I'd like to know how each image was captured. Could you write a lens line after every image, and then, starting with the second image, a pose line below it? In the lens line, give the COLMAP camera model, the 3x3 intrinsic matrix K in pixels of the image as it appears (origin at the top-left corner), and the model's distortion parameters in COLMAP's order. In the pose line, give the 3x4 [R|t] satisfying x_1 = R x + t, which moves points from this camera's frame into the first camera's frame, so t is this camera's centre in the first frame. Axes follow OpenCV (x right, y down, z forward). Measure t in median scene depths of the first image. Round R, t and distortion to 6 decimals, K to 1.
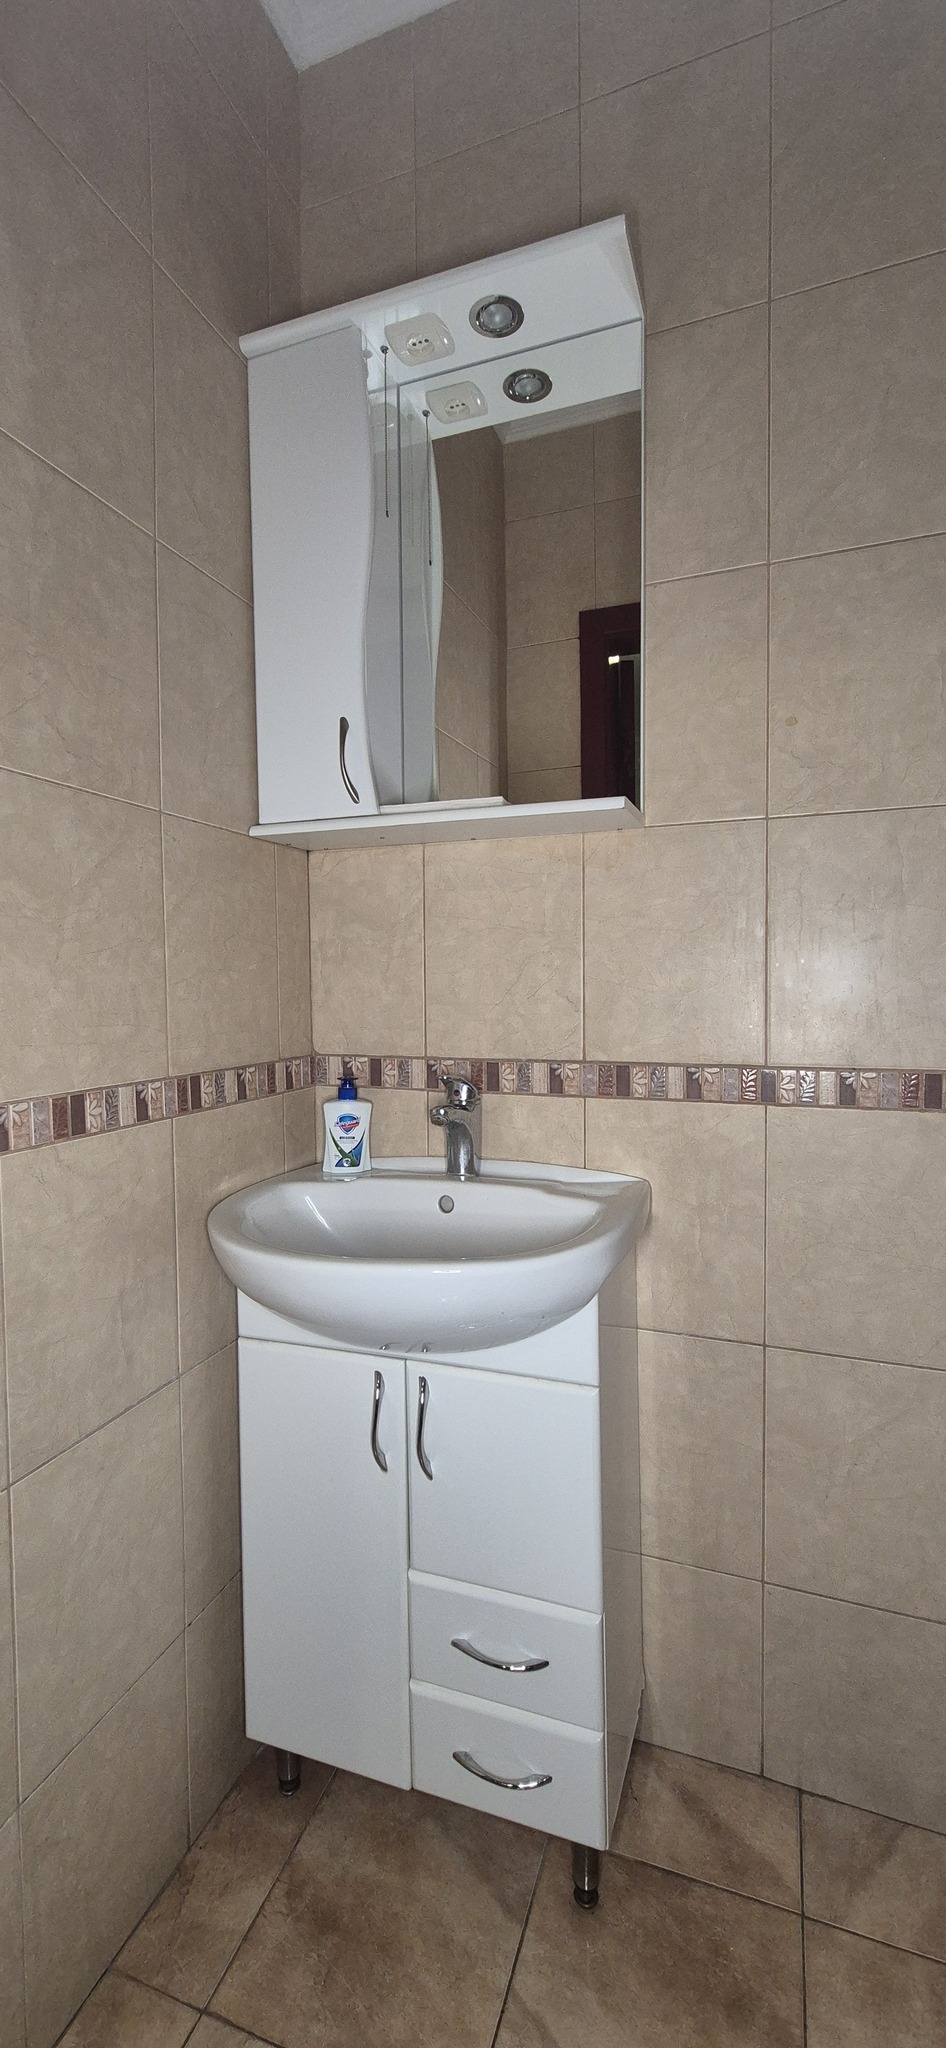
lens RADIAL K [[843.6, 0, 474.1], [0, 843.6, 1020.0], [0, 0, 1]] dist [0.001057, 0.000101]
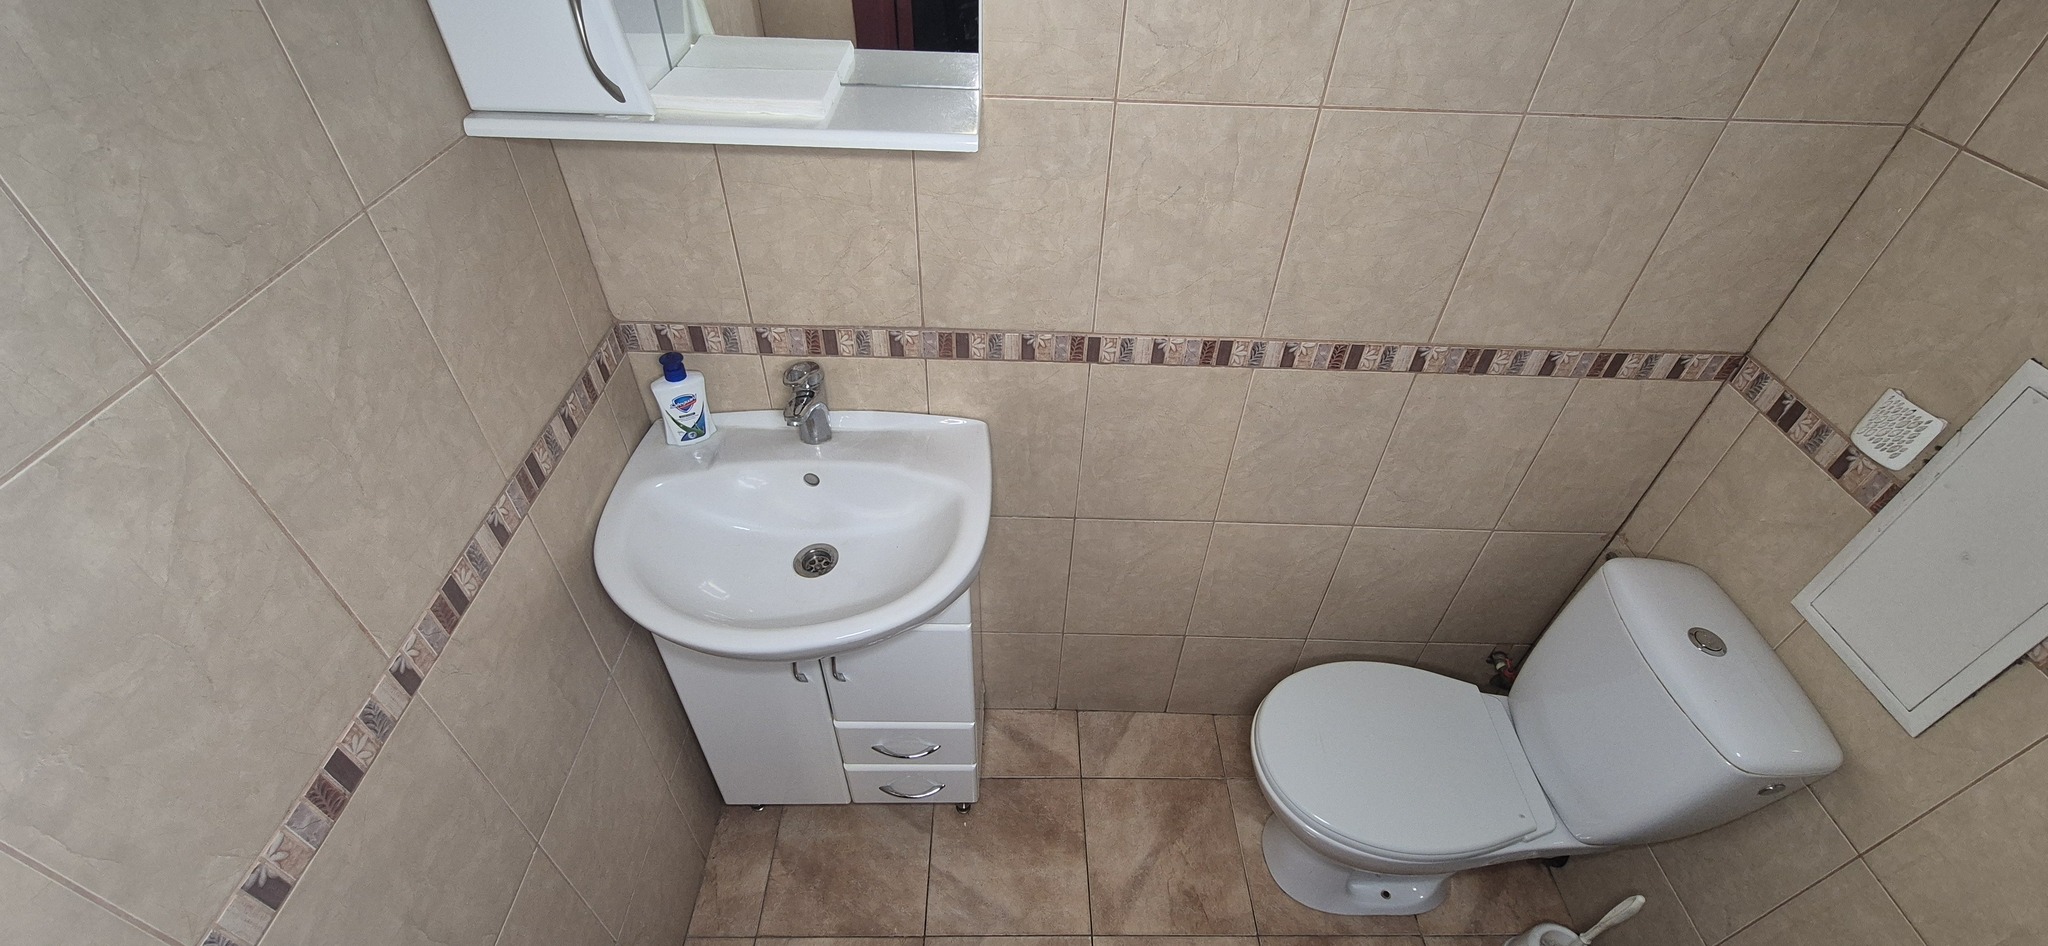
lens RADIAL K [[843.6, 0, 1018.9], [0, 843.6, 470.7], [0, 0, 1]] dist [0.001057, 0.000101]
pose [[0.937516, -0.206415, 0.280101, -0.083041], [-0.021040, 0.769917, 0.637798, -0.478995], [-0.347305, -0.603839, 0.717466, 0.132853]]
